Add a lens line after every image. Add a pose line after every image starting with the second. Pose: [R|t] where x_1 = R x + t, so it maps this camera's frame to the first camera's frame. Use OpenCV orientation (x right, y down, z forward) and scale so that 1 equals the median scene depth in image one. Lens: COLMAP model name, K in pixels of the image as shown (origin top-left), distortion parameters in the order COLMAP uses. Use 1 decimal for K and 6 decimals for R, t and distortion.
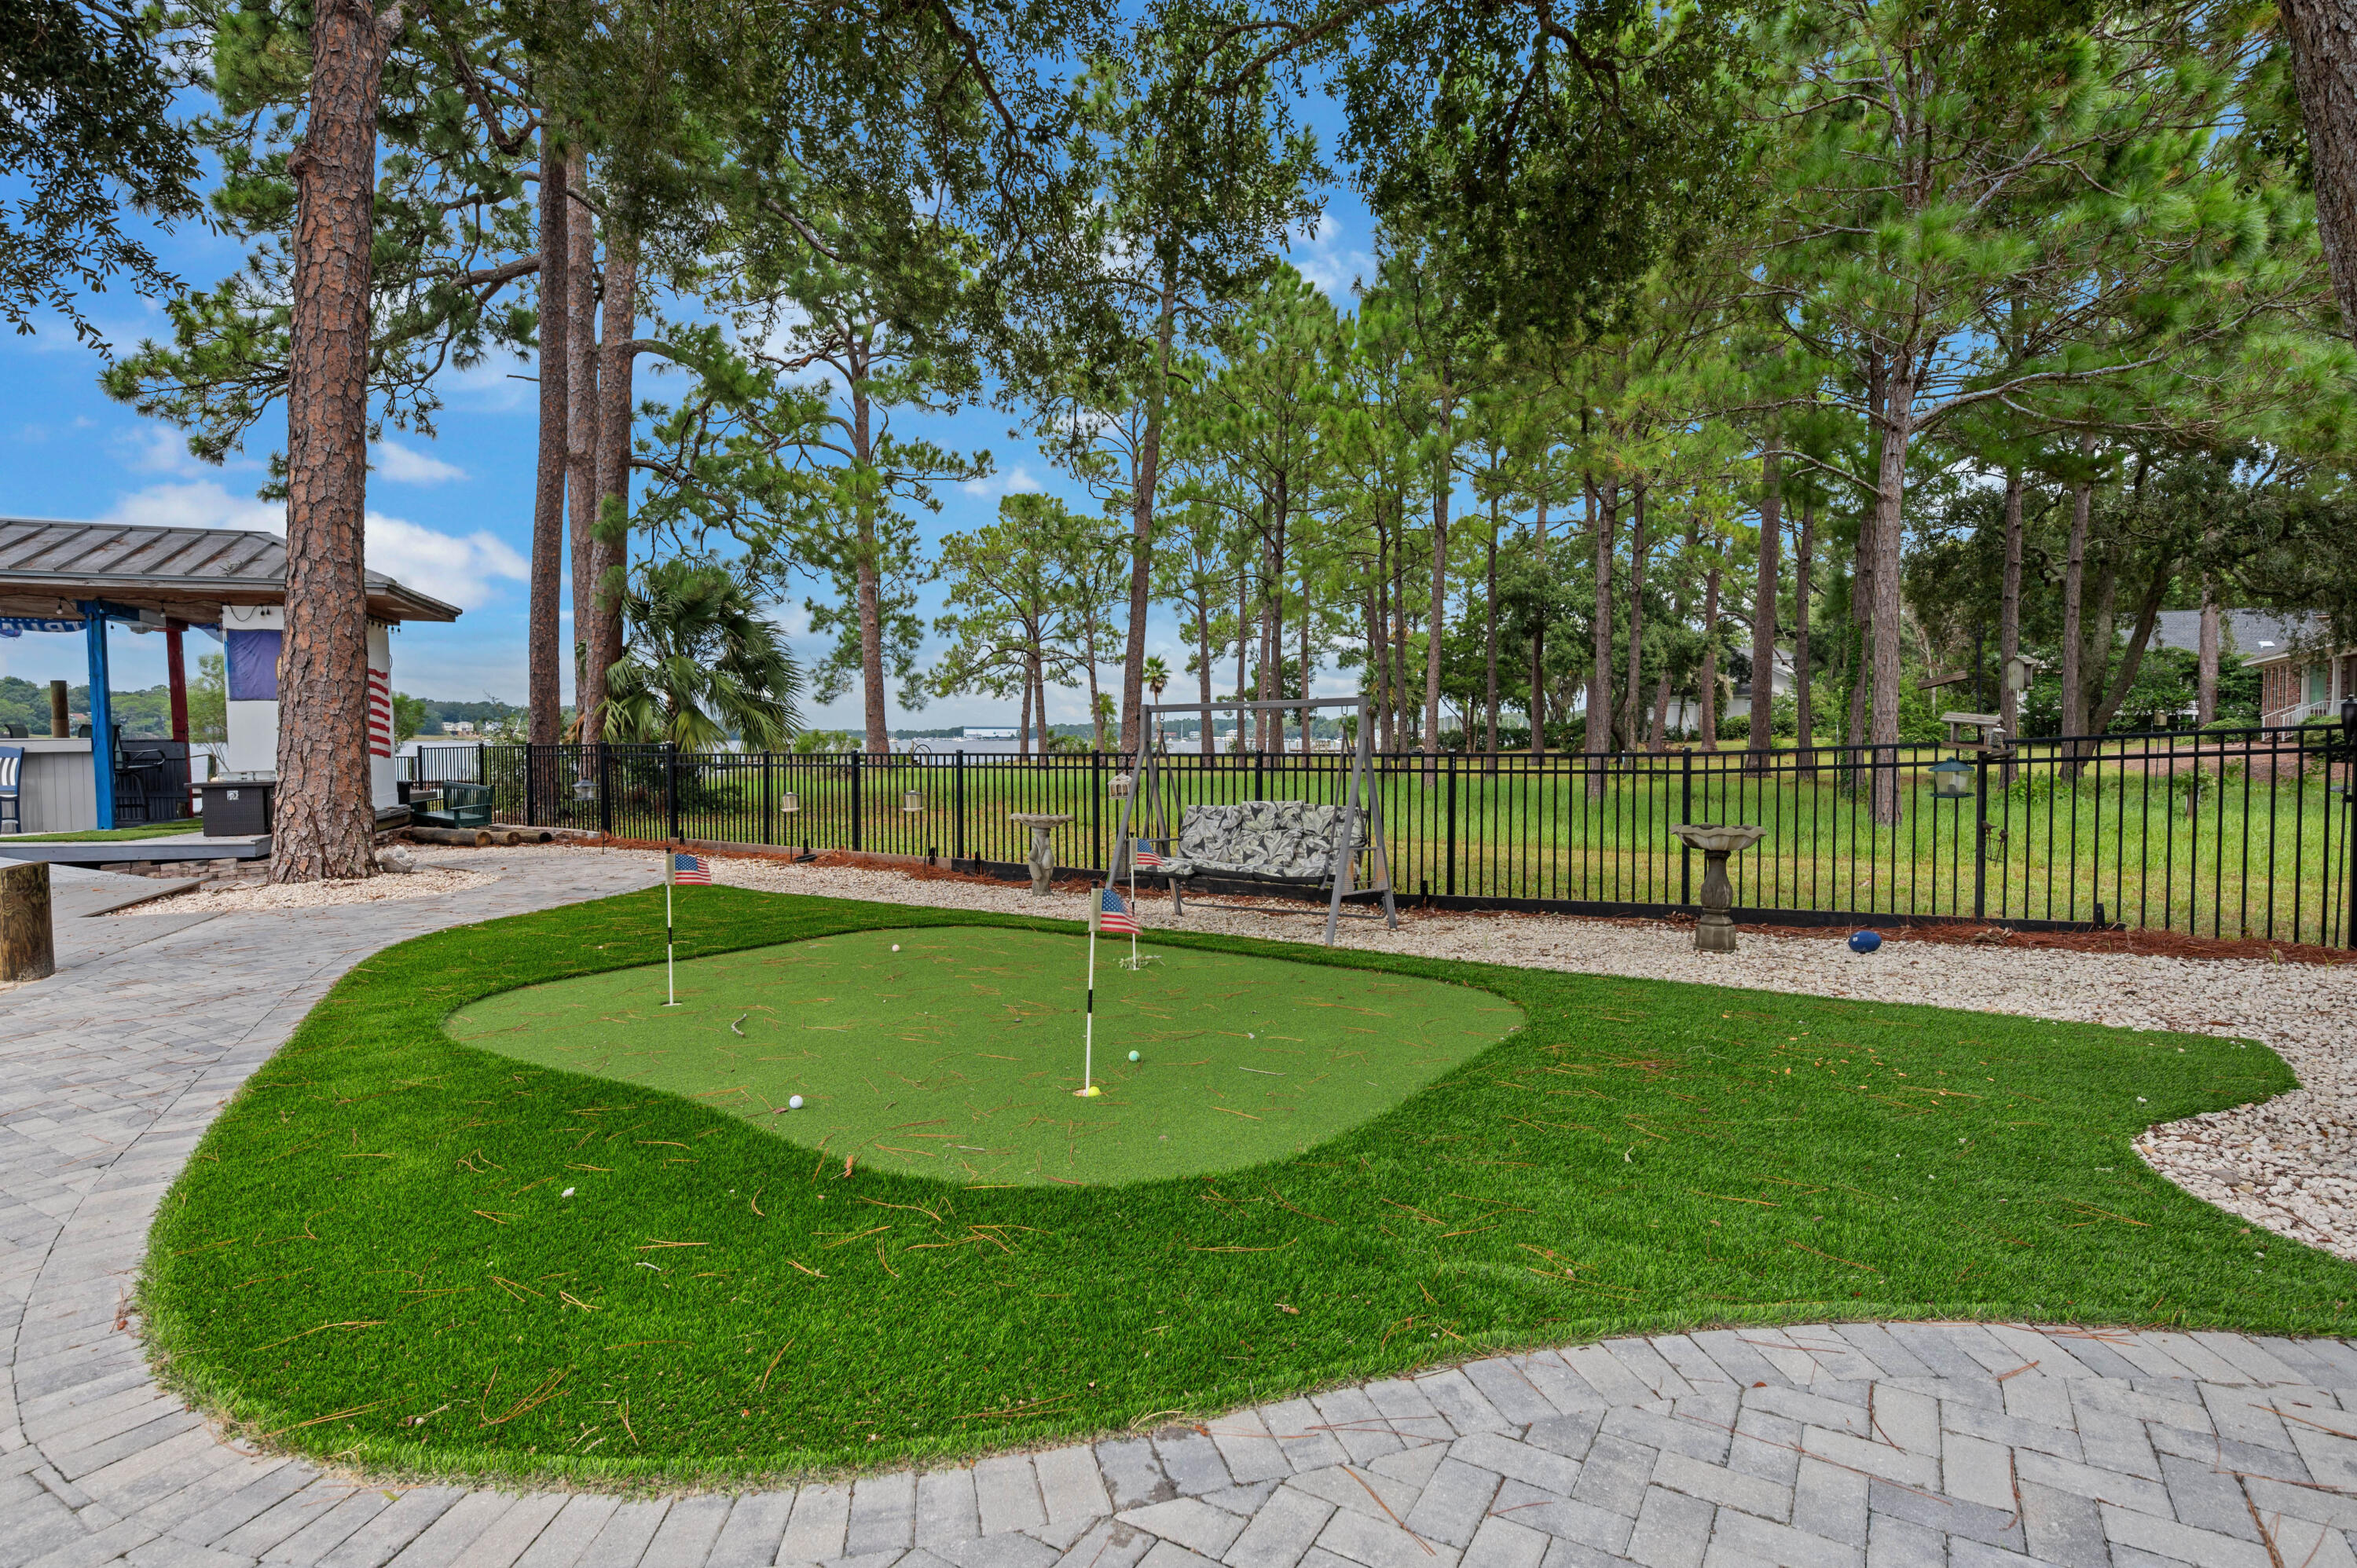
lens RADIAL K [[1174.8, 0, 1192.8], [0, 1174.8, 780.3], [0, 0, 1]] dist [-0.001809, -0.000660]
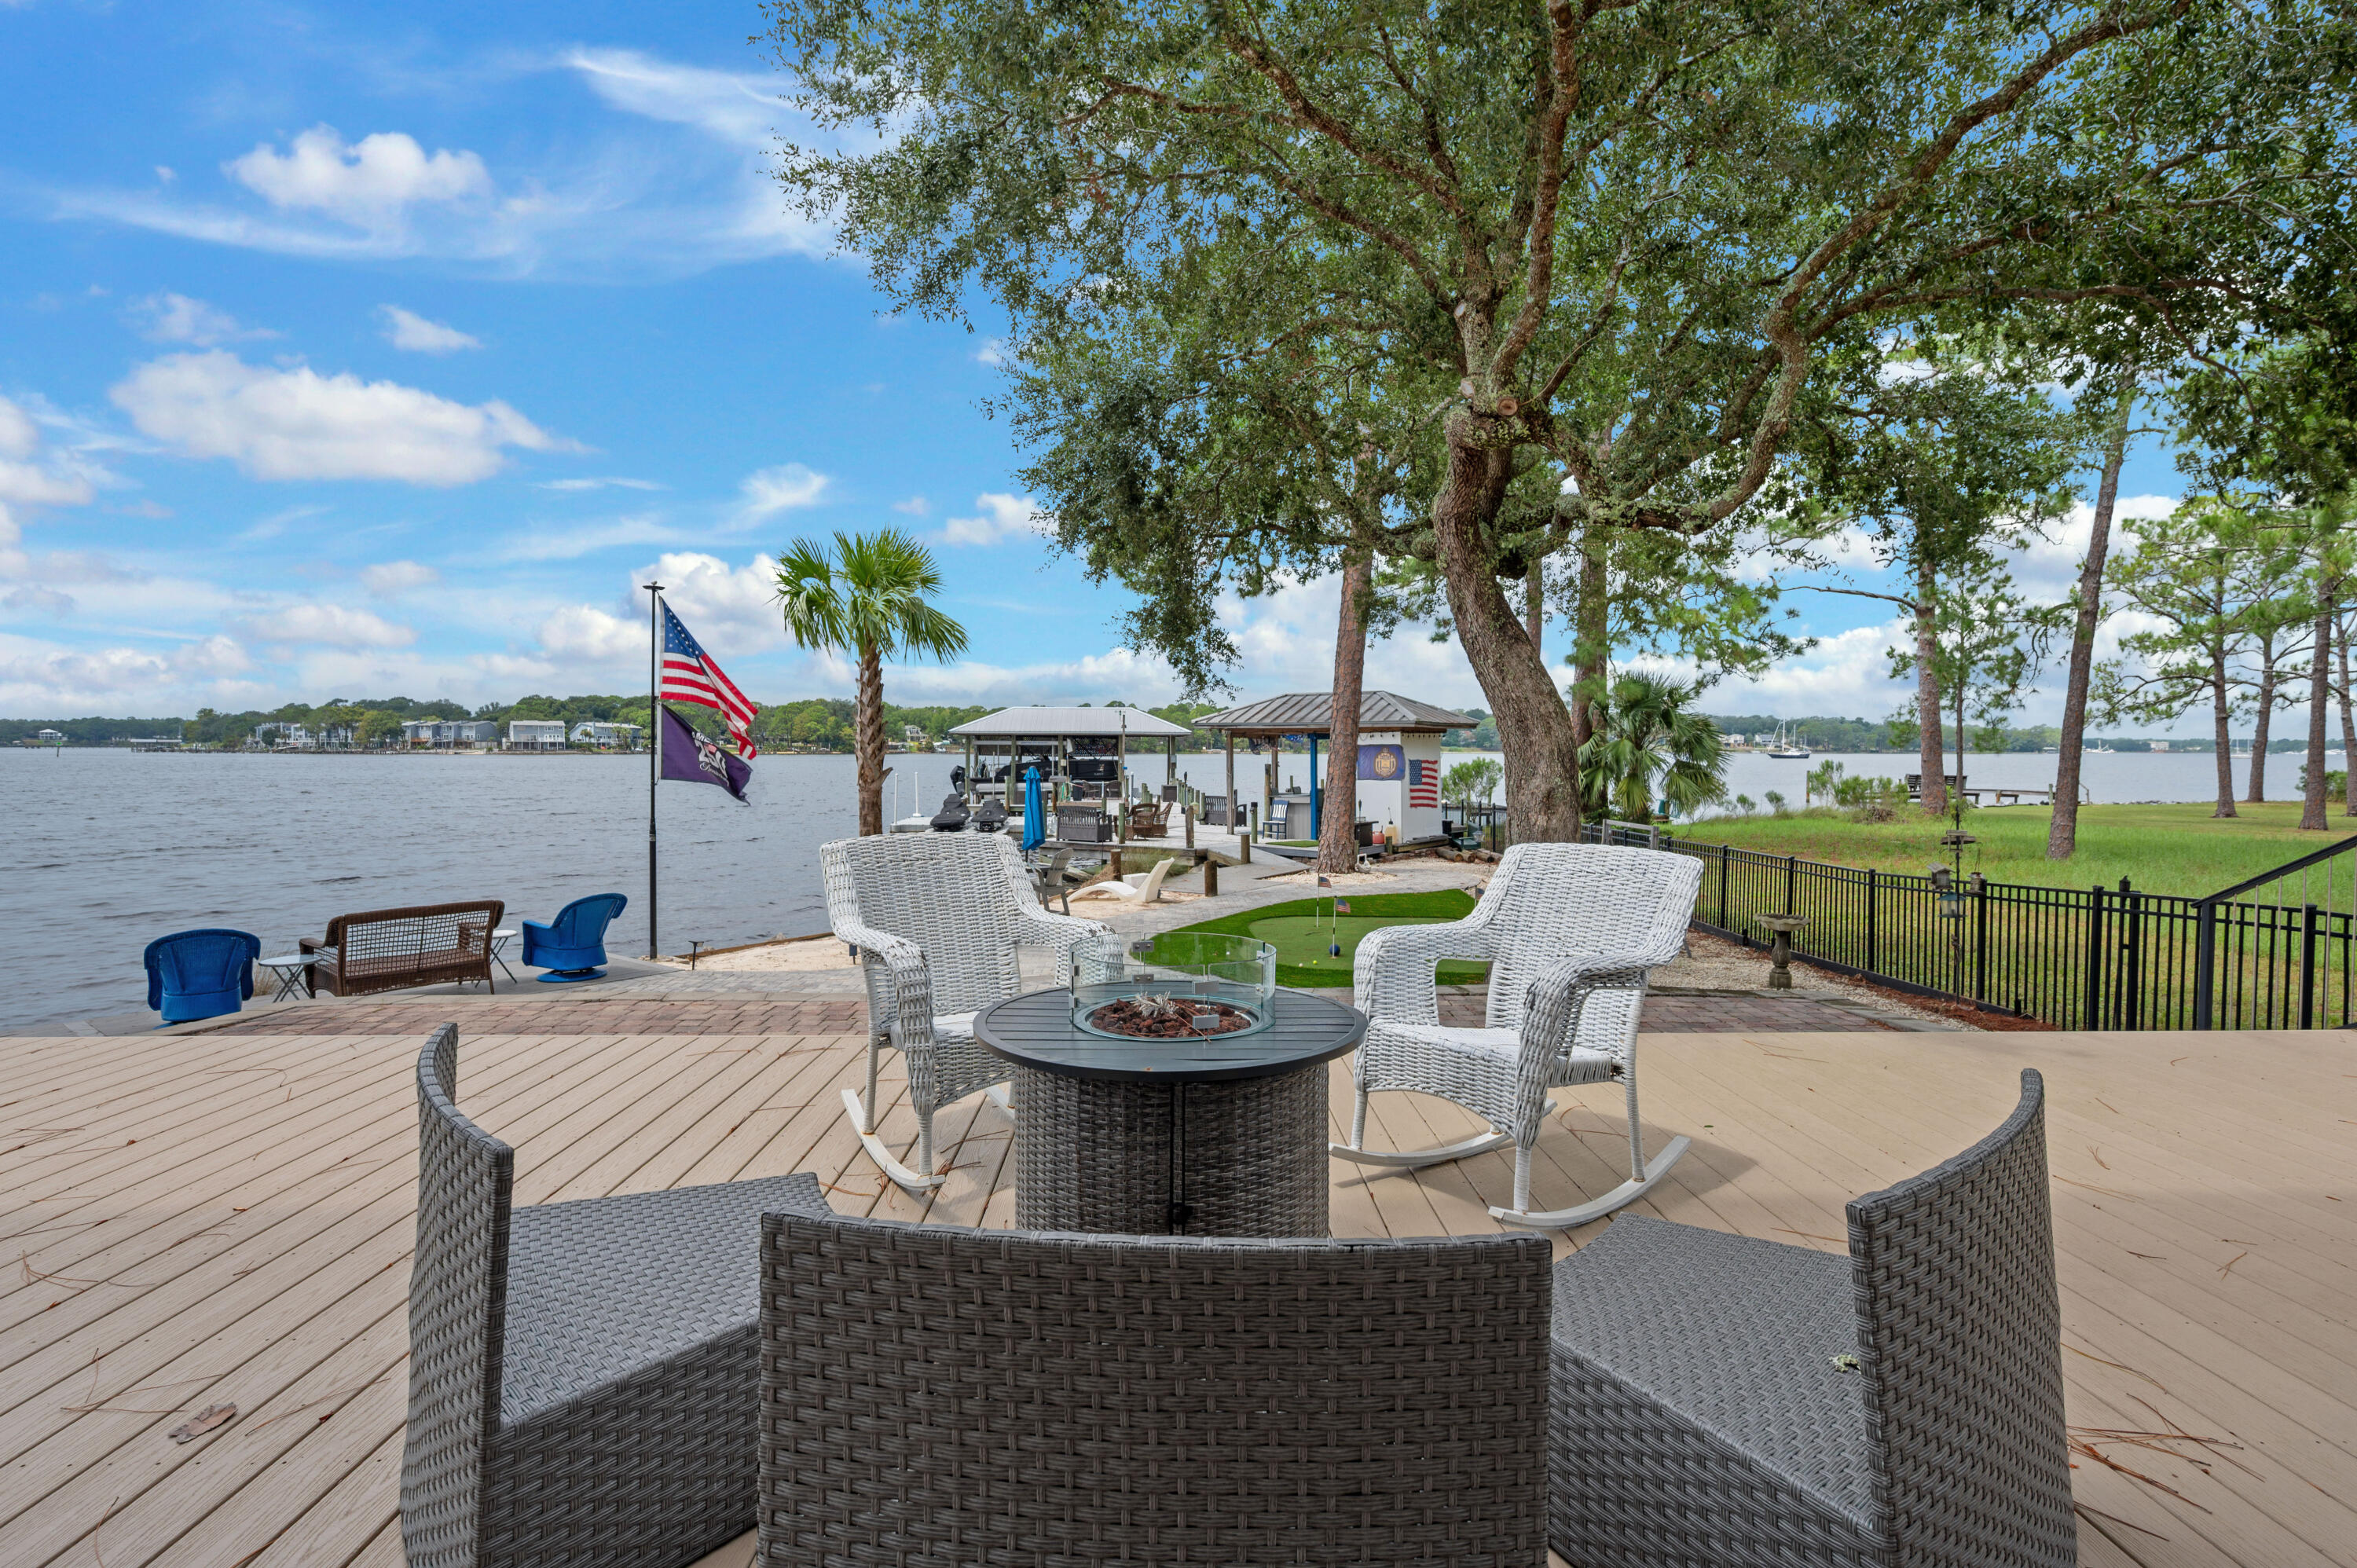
lens RADIAL K [[1174.8, 0, 1192.8], [0, 1174.8, 780.3], [0, 0, 1]] dist [-0.001809, -0.000660]
pose [[0.546985, 0.025295, -0.836760, 0.503087], [-0.032699, 0.999426, 0.008837, -0.052887], [0.836503, 0.022527, 0.547499, -0.243853]]
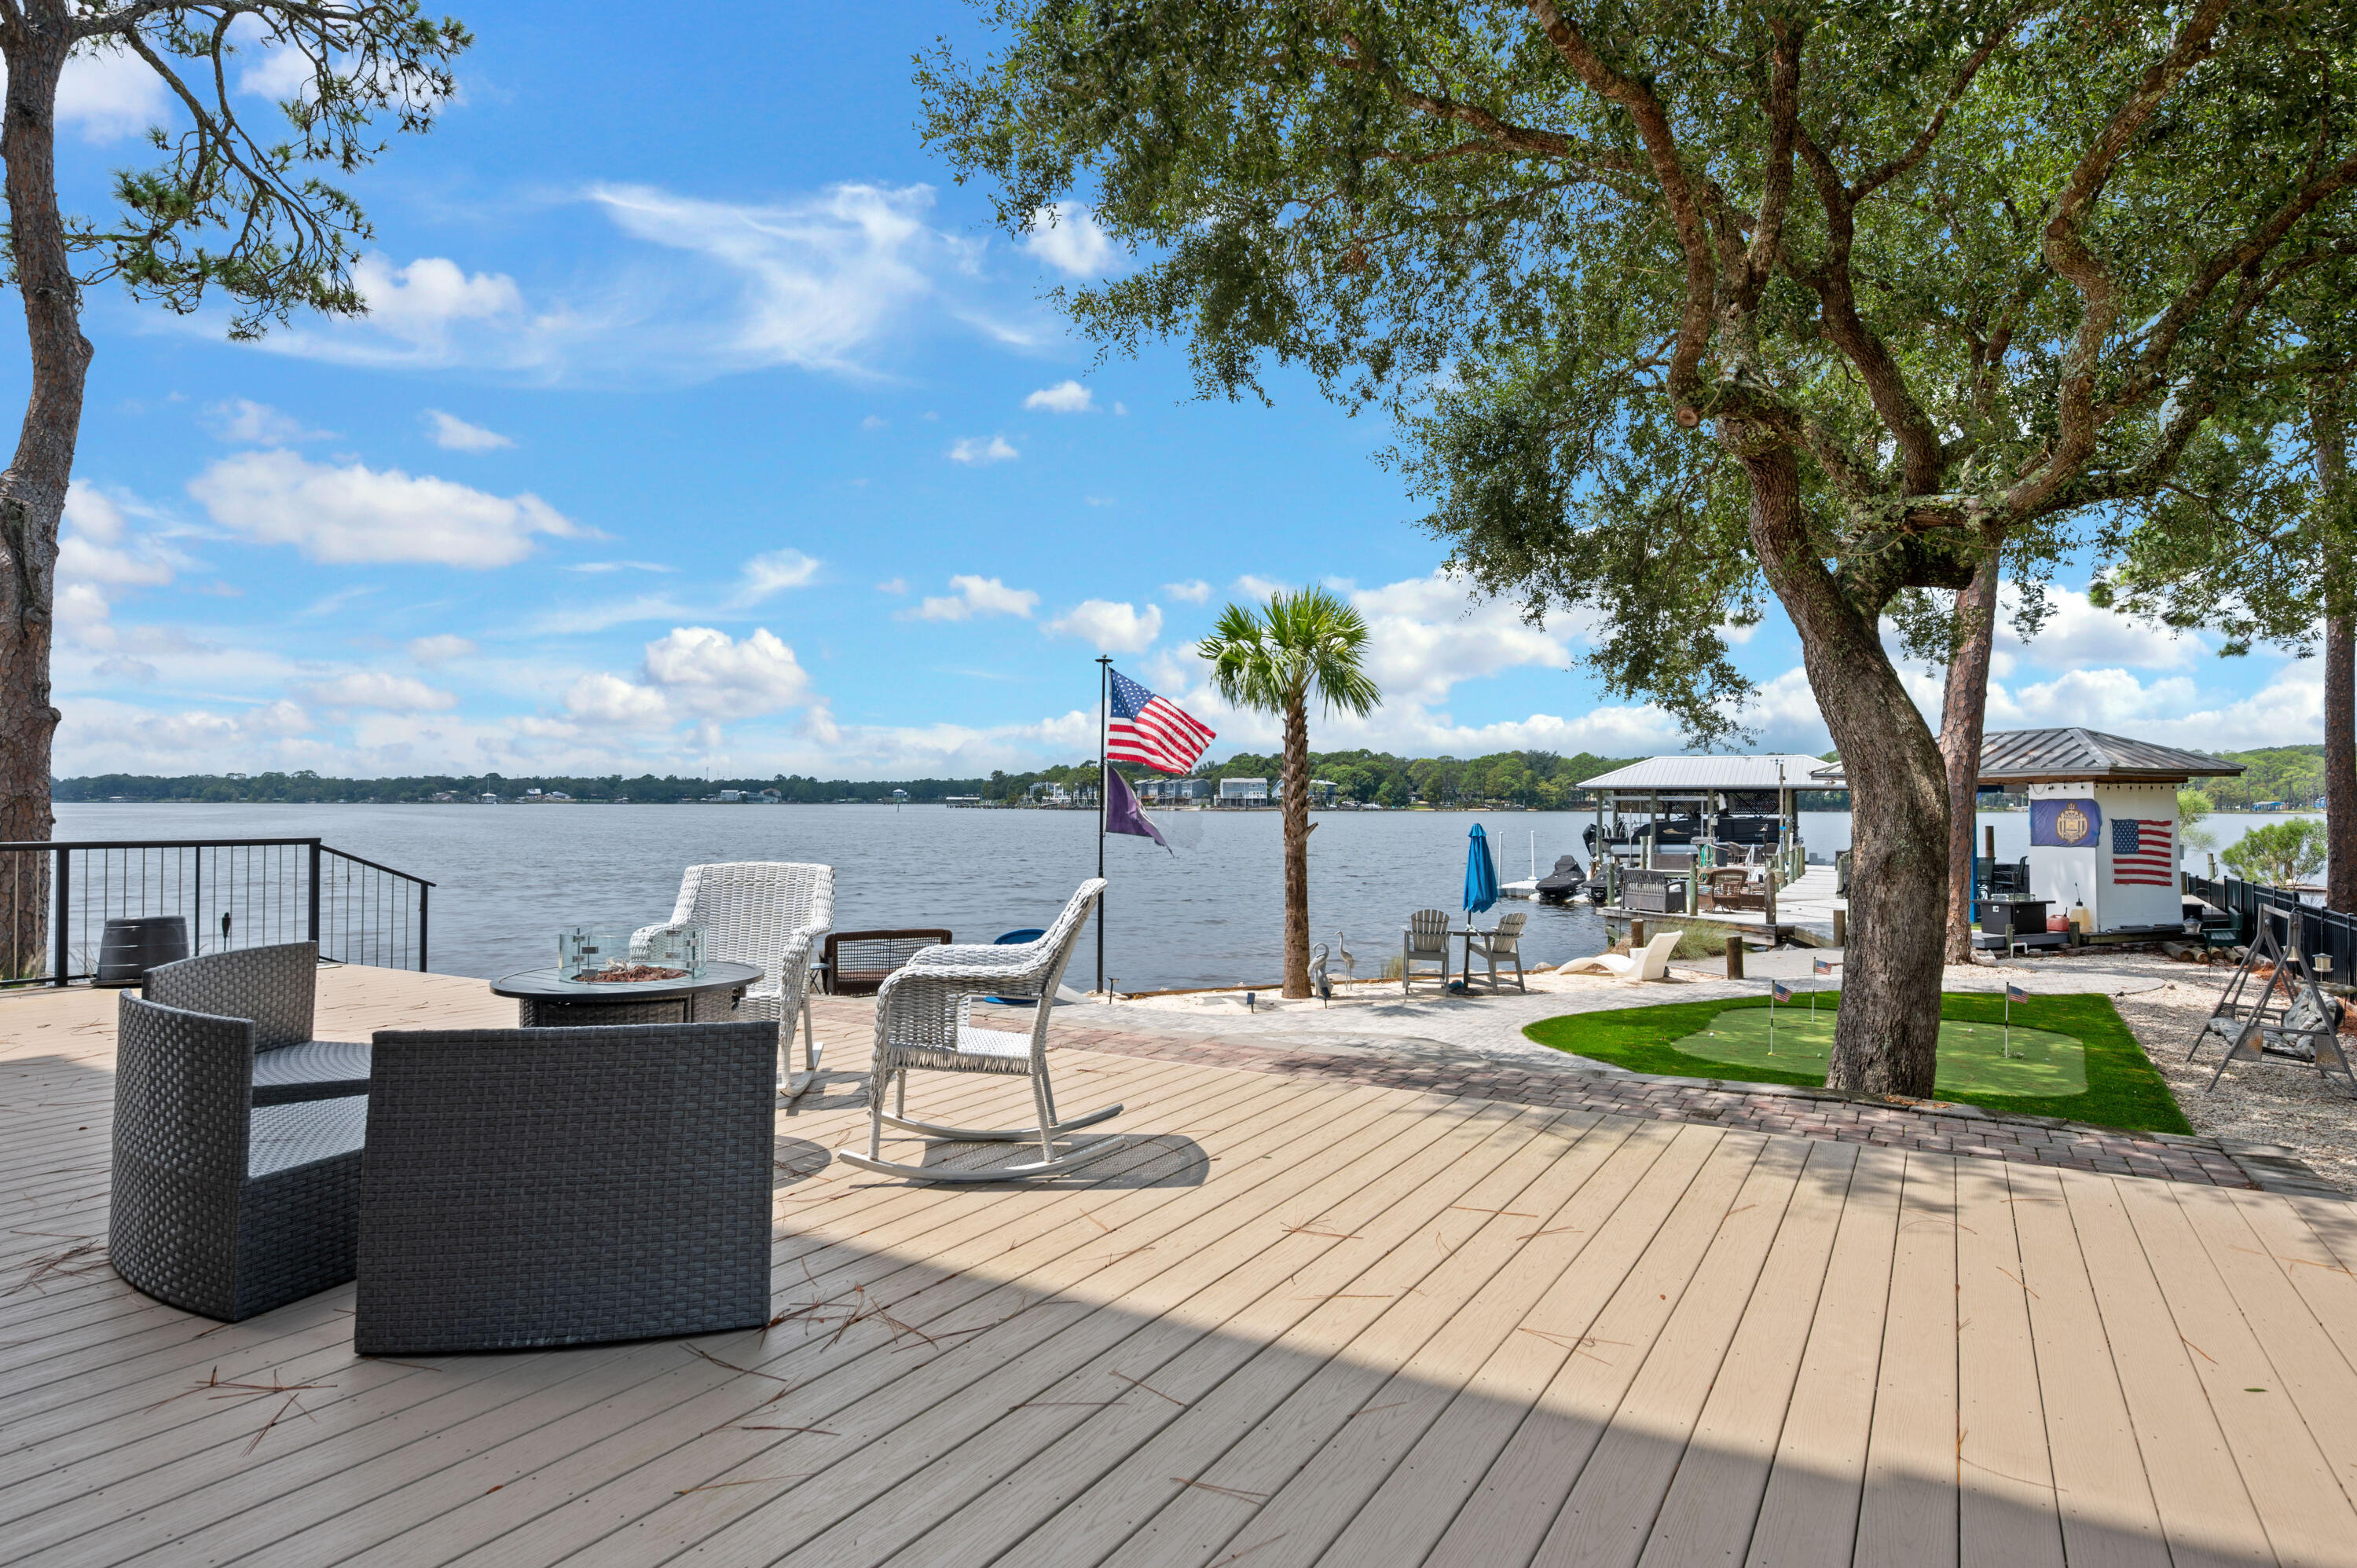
lens RADIAL K [[1309.5, 0, 1189.3], [0, 1309.5, 777.1], [0, 0, 1]] dist [-0.001058, 0.000655]
pose [[0.022014, -0.018685, -0.999583, 0.607695], [-0.037501, 0.999106, -0.019502, -0.057762], [0.999054, 0.037915, 0.021294, -0.099983]]
